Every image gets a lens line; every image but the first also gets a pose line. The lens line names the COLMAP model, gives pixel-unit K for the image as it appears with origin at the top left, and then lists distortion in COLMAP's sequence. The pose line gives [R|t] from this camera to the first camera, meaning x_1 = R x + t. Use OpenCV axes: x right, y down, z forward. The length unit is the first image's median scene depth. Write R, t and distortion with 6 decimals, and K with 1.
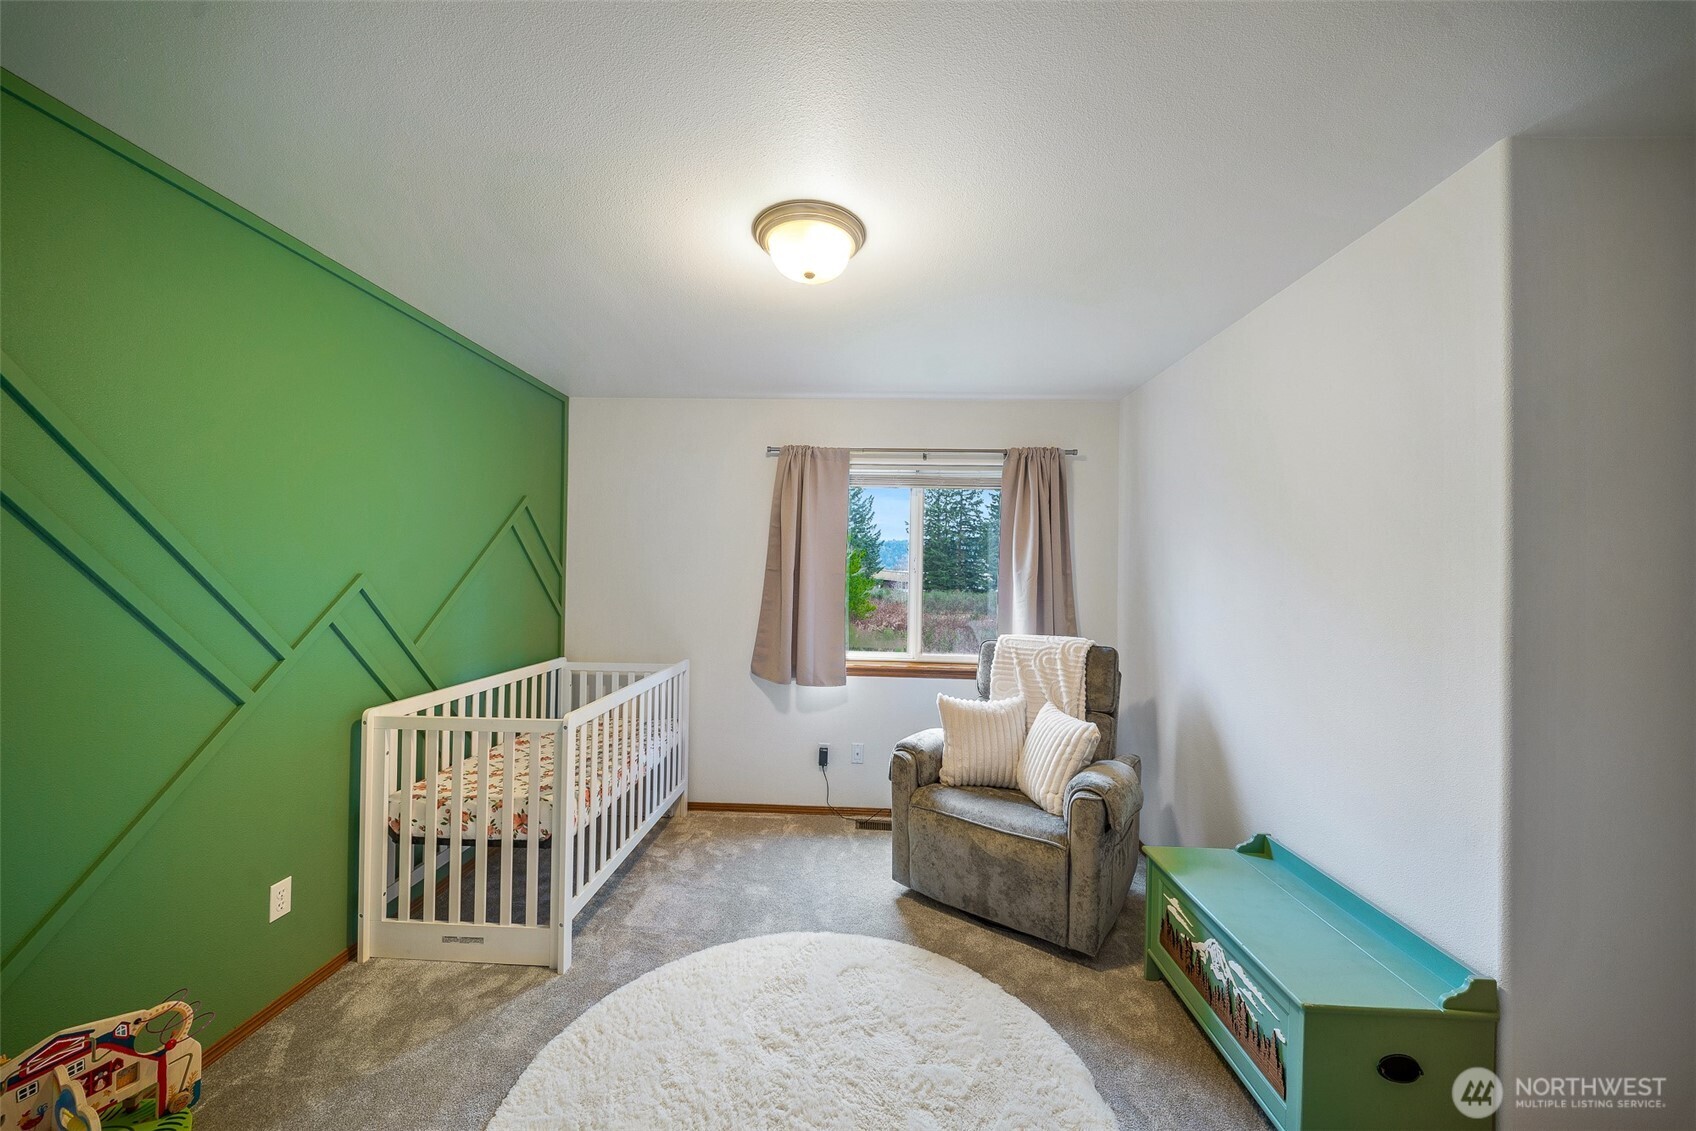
lens RADIAL K [[608.9, 0, 845.7], [0, 608.9, 565.4], [0, 0, 1]] dist [0.007883, -0.006738]
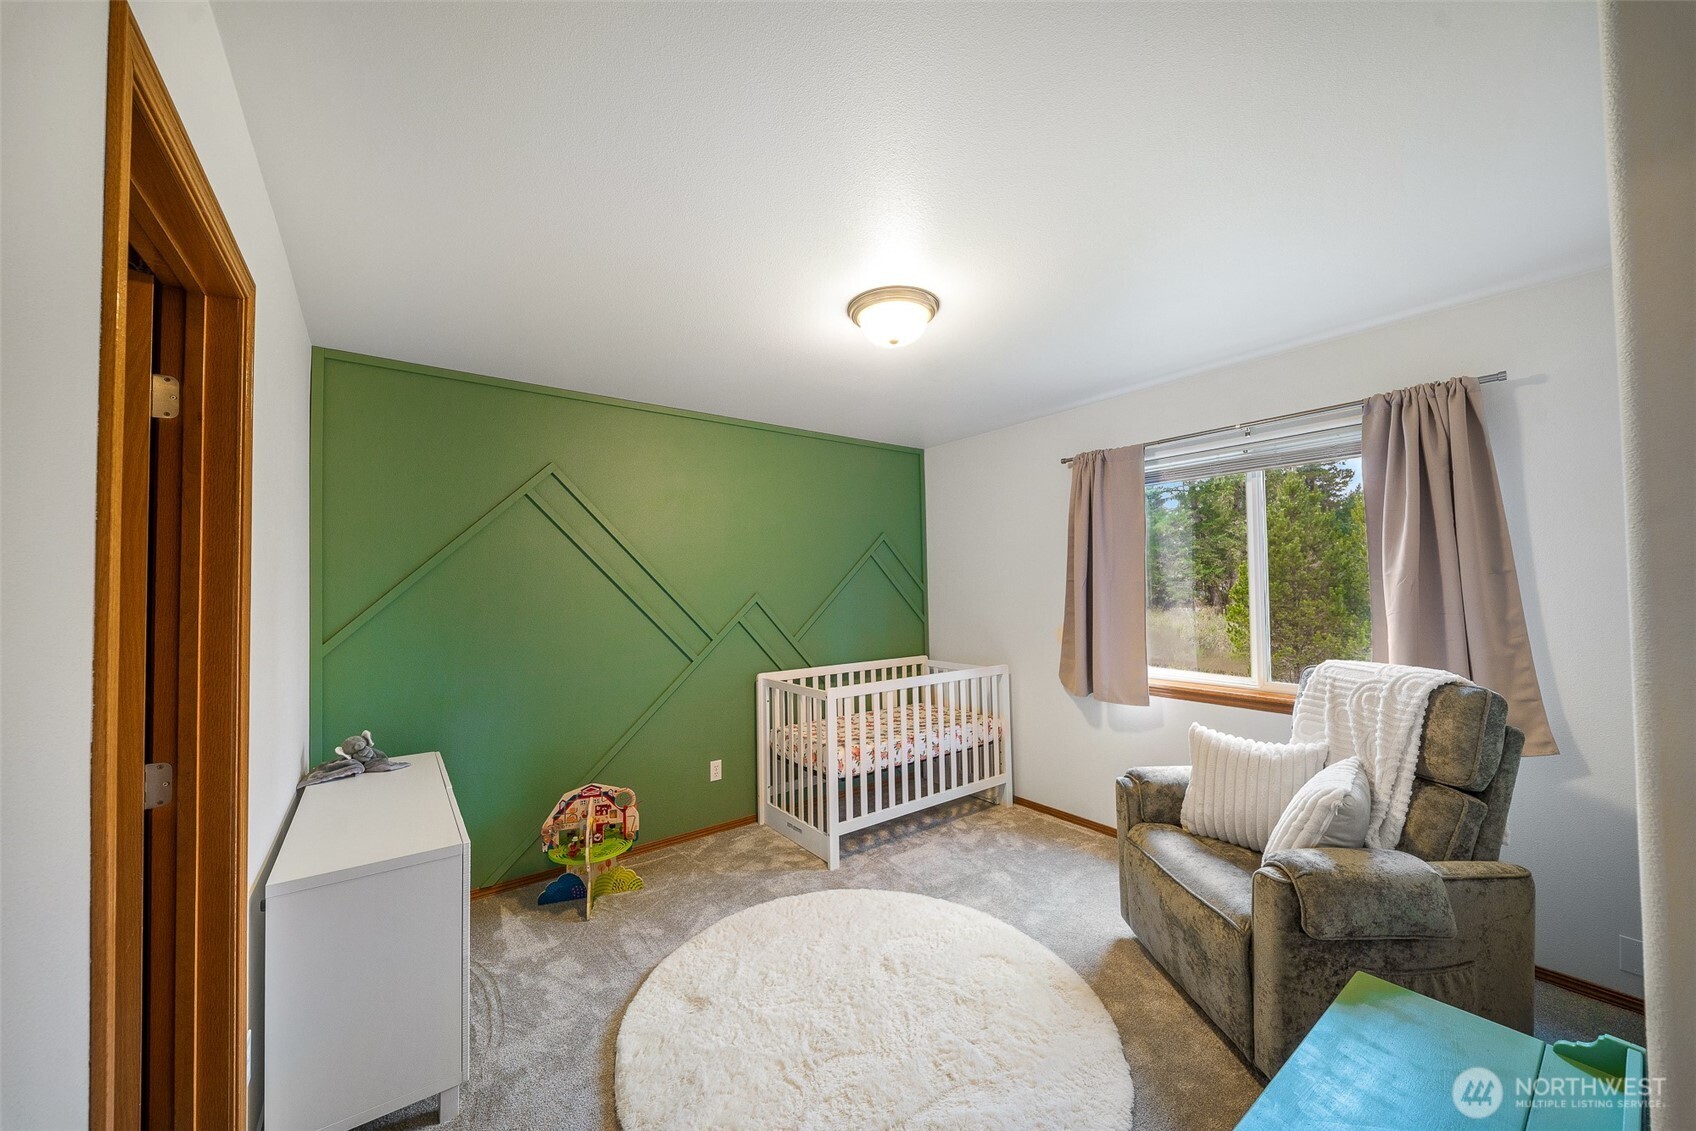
lens RADIAL K [[595.6, 0, 825.7], [0, 595.6, 573.2], [0, 0, 1]] dist [0.001882, -0.003409]
pose [[0.626185, -0.042486, -0.778516, 0.513372], [0.033913, 0.999053, -0.027244, 0.010912], [0.778937, -0.009341, 0.627033, 0.099703]]
